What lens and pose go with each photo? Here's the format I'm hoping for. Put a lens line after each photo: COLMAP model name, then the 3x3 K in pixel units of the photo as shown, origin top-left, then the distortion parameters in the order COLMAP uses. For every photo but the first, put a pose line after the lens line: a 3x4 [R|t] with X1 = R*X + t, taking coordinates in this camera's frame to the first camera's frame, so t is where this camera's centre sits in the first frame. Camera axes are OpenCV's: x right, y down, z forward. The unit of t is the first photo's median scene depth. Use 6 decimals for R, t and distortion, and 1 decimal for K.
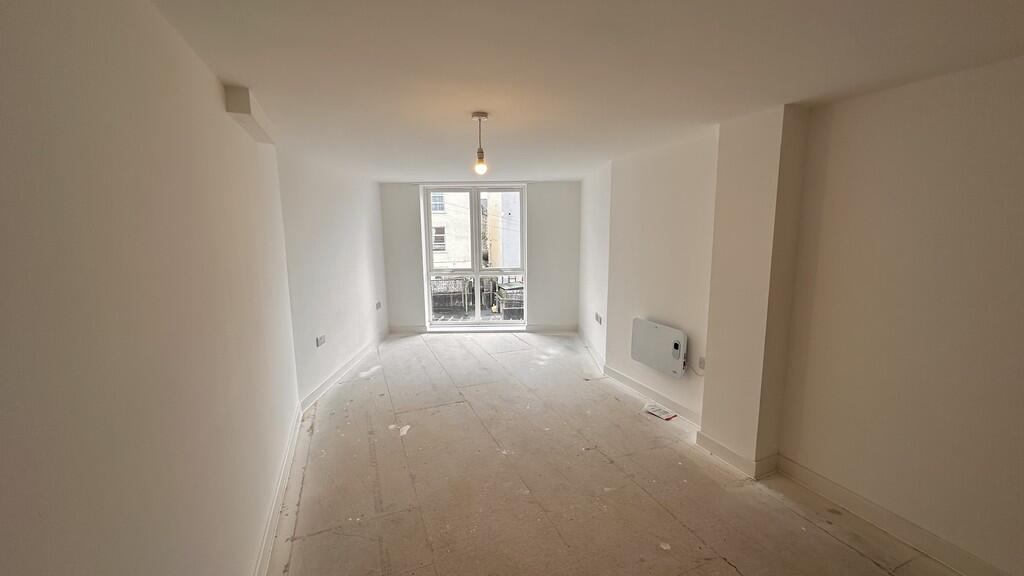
lens RADIAL K [[409.5, 0, 514.3], [0, 409.5, 290.4], [0, 0, 1]] dist [0.000114, 0.000178]
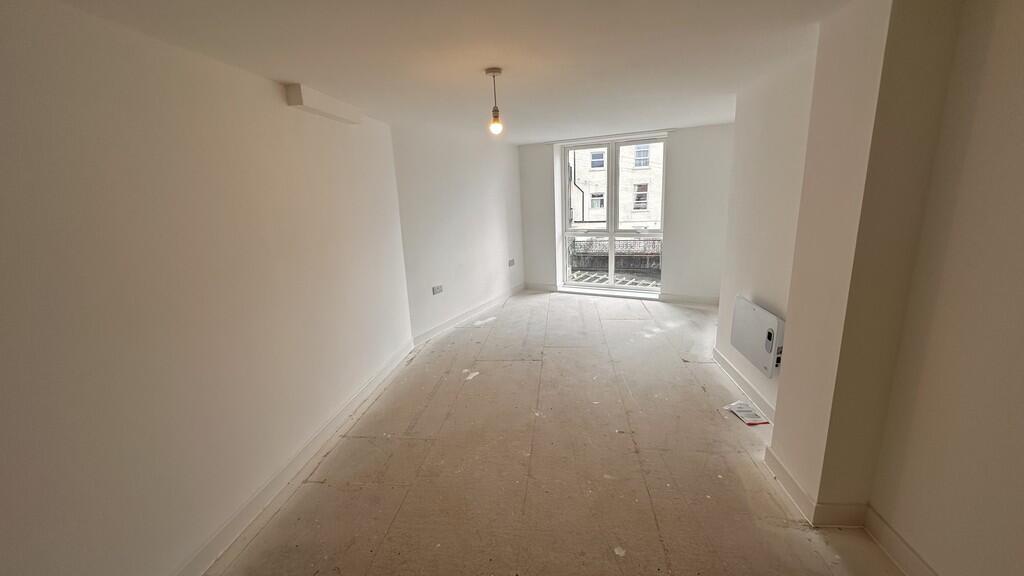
lens RADIAL K [[409.5, 0, 514.3], [0, 409.5, 290.4], [0, 0, 1]] dist [0.000114, 0.000178]
pose [[0.873564, 0.087230, -0.478828, 0.252660], [-0.039366, 0.993248, 0.109126, -0.010976], [0.485114, -0.076479, 0.871100, 0.075233]]
